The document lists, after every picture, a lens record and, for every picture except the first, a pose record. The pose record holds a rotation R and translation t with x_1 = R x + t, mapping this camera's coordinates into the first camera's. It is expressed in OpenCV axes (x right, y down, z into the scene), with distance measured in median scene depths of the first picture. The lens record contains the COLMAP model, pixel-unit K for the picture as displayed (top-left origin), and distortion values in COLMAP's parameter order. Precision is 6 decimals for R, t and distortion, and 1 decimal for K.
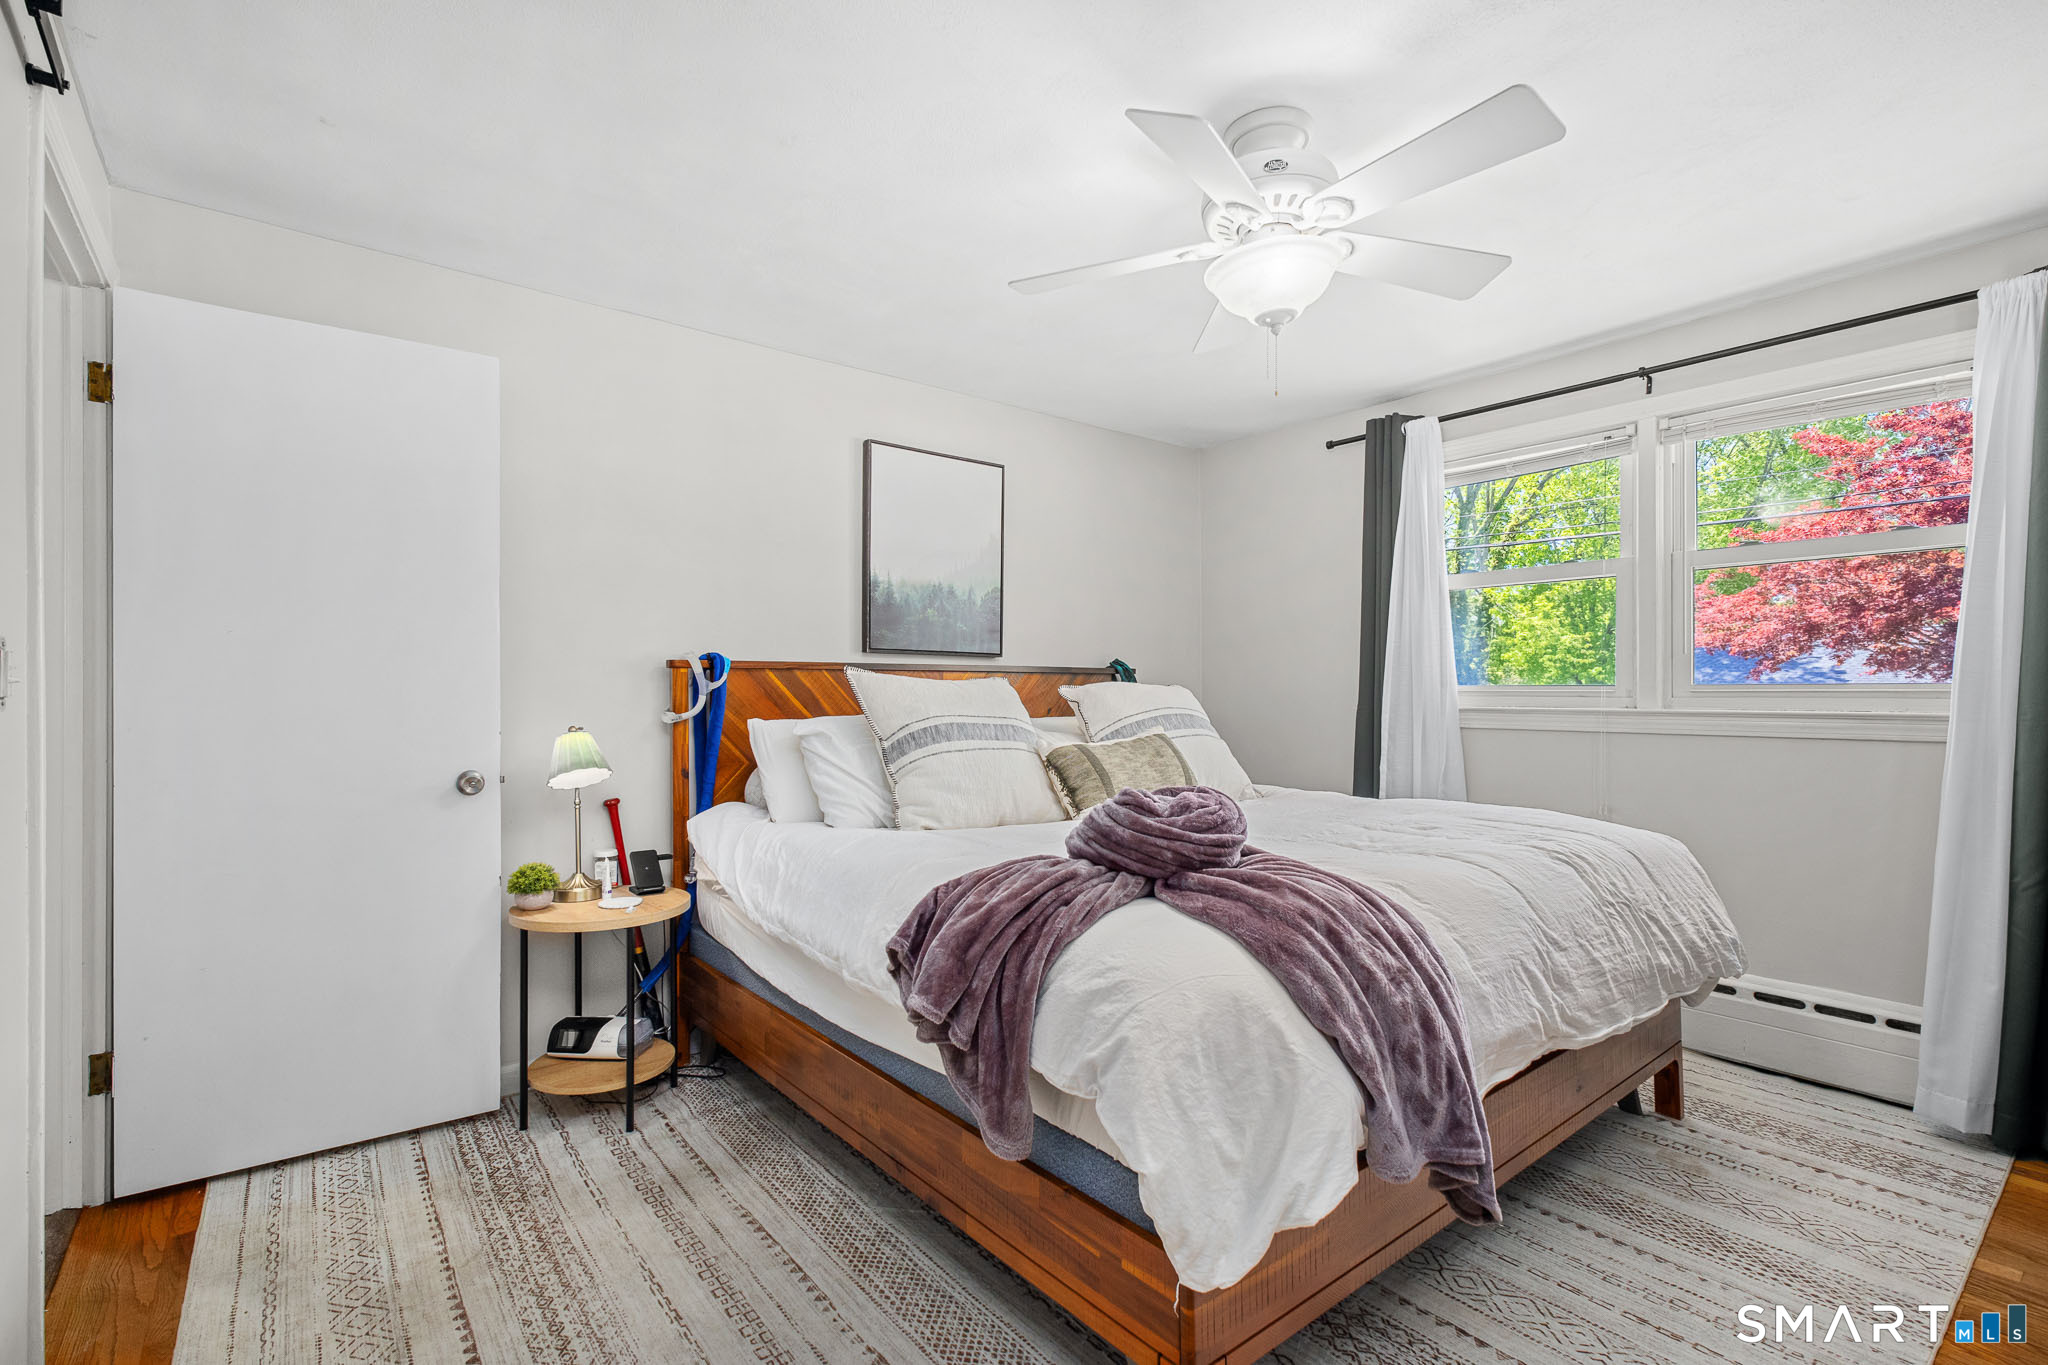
lens RADIAL K [[942.9, 0, 1024.0], [0, 942.9, 682.5], [0, 0, 1]] dist [-0.000328, 0.000072]
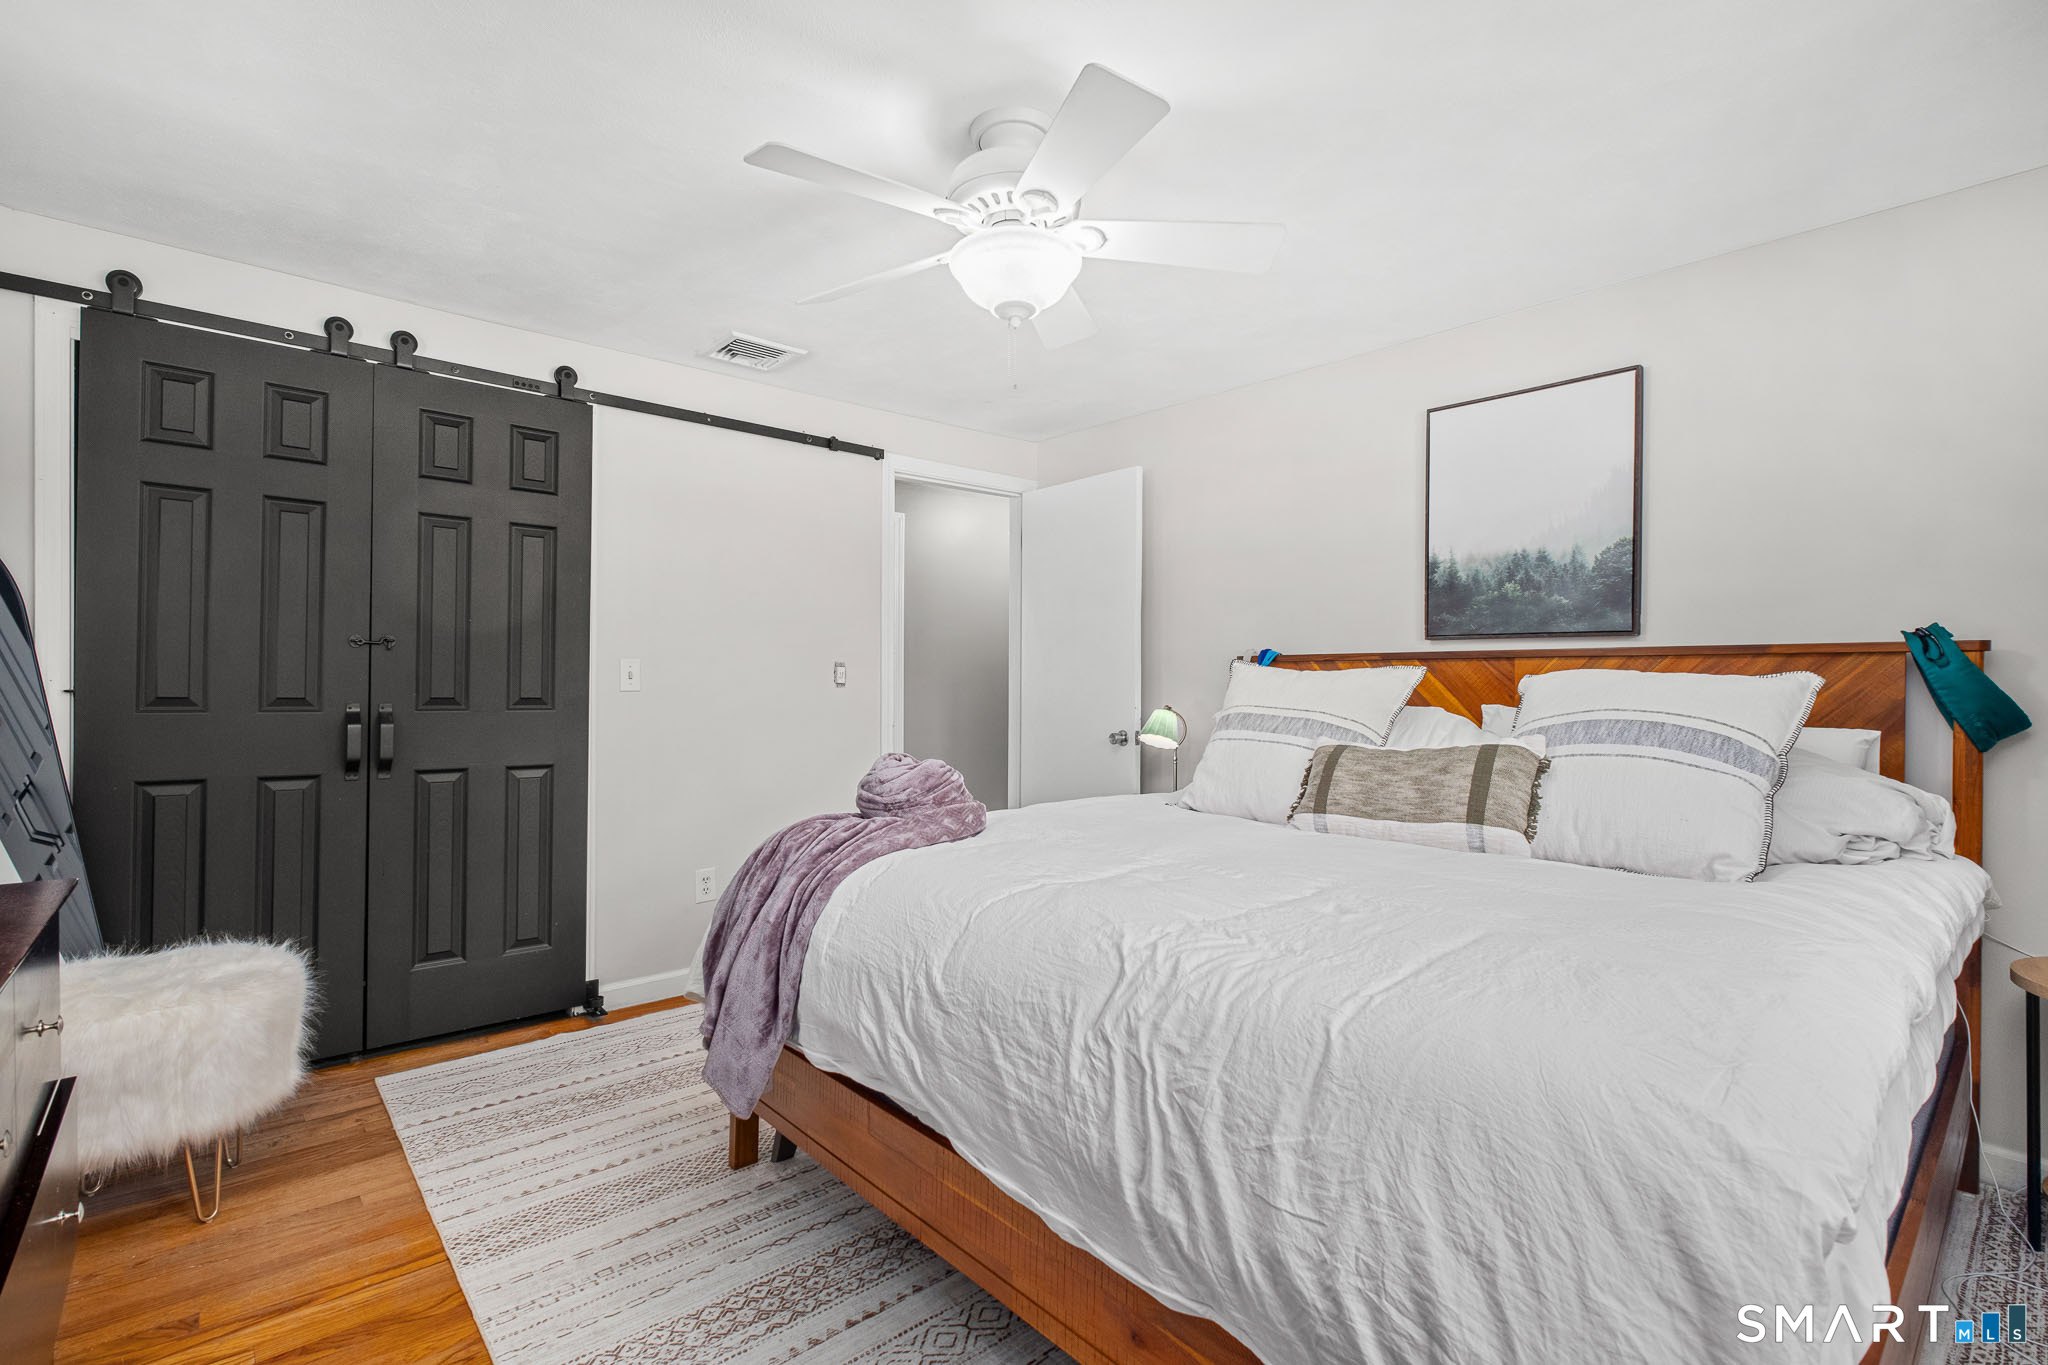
lens RADIAL K [[929.2, 0, 1024.0], [0, 929.2, 682.5], [0, 0, 1]] dist [-0.000139, 0.000284]
pose [[0.048657, 0.003834, -0.998808, 0.715218], [0.008639, 0.999954, 0.004259, 0.002334], [0.998778, -0.008836, 0.048622, 0.547231]]
